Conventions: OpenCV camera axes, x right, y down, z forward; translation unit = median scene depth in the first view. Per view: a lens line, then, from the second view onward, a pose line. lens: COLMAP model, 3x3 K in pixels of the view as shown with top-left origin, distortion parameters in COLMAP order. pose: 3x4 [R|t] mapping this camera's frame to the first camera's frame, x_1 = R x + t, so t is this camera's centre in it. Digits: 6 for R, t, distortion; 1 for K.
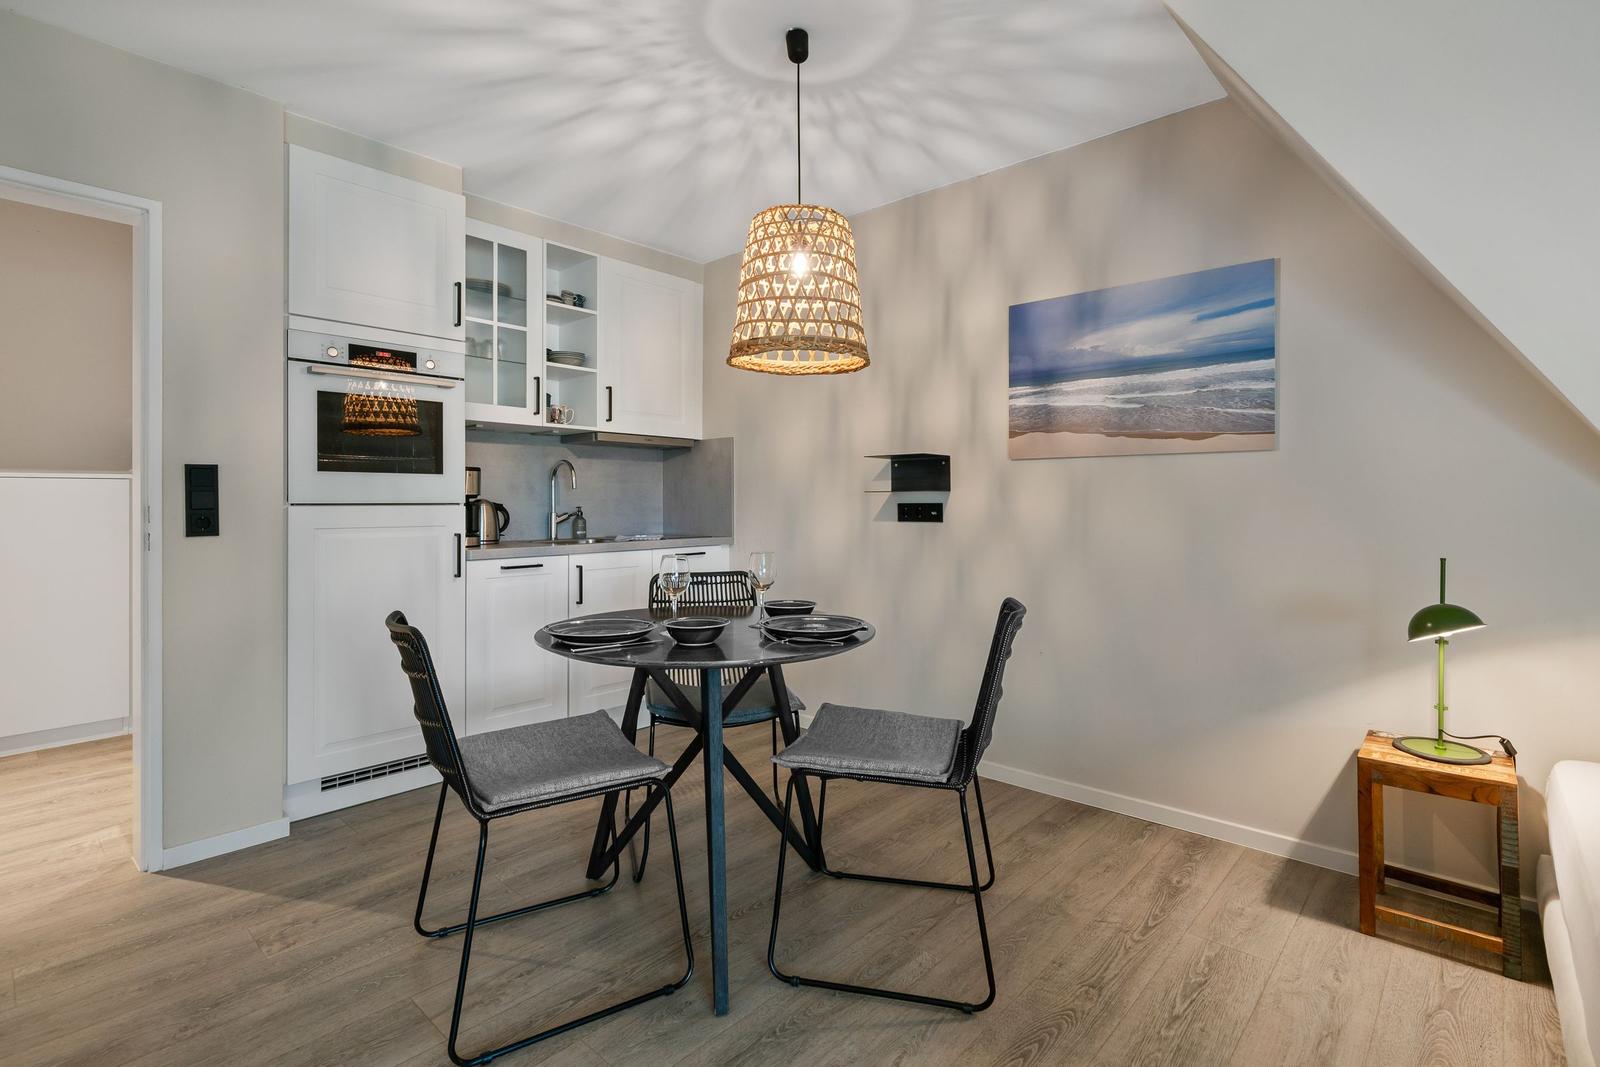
lens RADIAL K [[759.7, 0, 800.1], [0, 759.7, 499.3], [0, 0, 1]] dist [-0.002405, 0.000122]
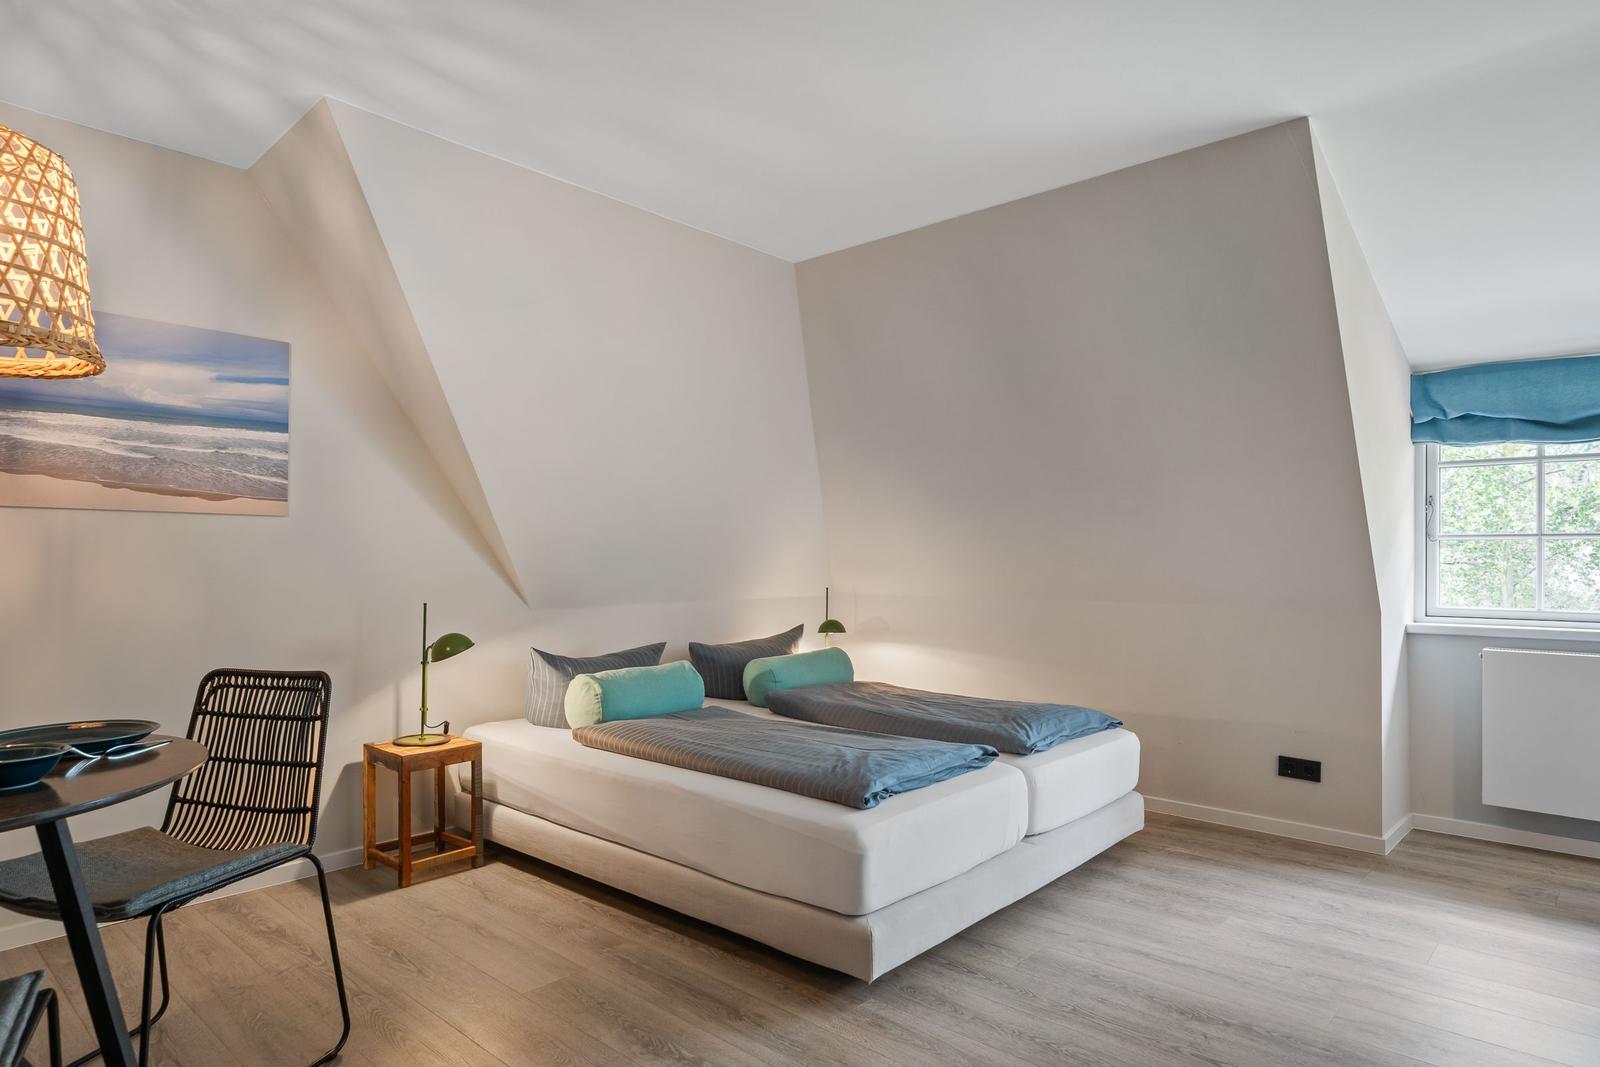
lens RADIAL K [[919.7, 0, 801.9], [0, 919.7, 555.4], [0, 0, 1]] dist [0.004746, 0.000108]
pose [[0.000566, 0.003040, 0.999995, -0.667666], [-0.004332, 0.999986, -0.003038, -0.006501], [-0.999990, -0.004331, 0.000579, 0.232082]]
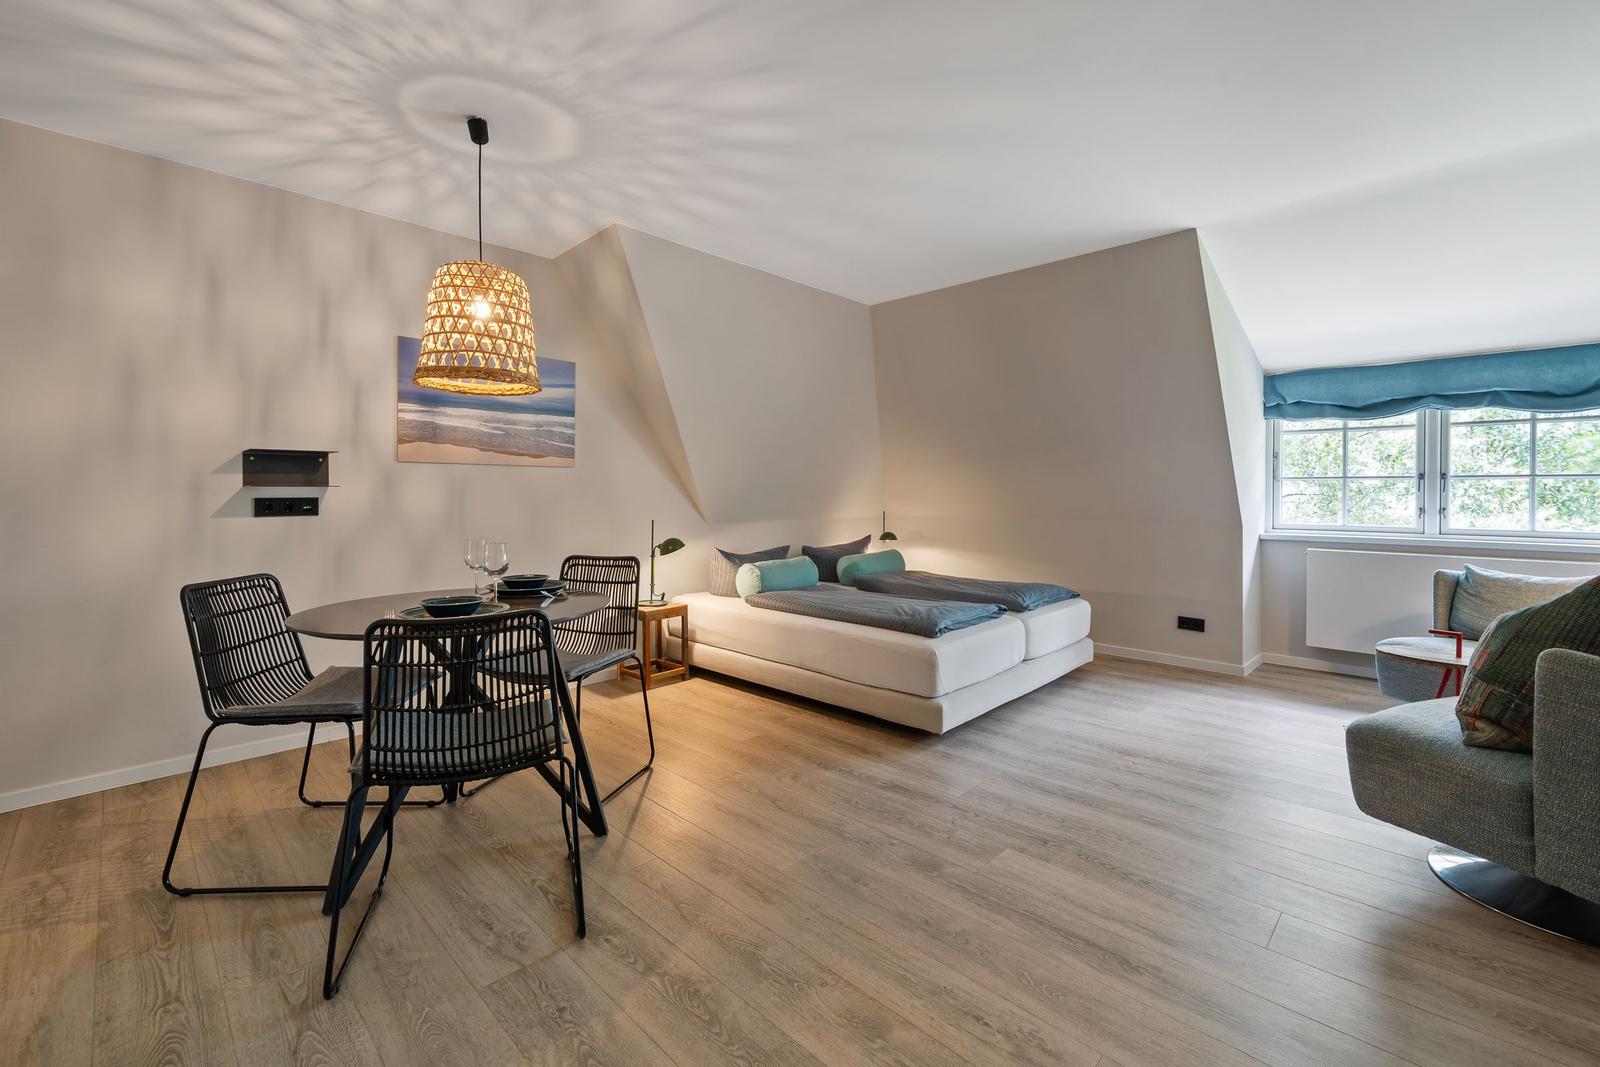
lens RADIAL K [[664.8, 0, 821.3], [0, 664.8, 494.1], [0, 0, 1]] dist [-0.000069, 0.000119]
pose [[0.019732, -0.003449, 0.999799, -0.903530], [-0.003788, 0.999987, 0.003525, -0.007545], [-0.999798, -0.003857, 0.019719, 0.345951]]
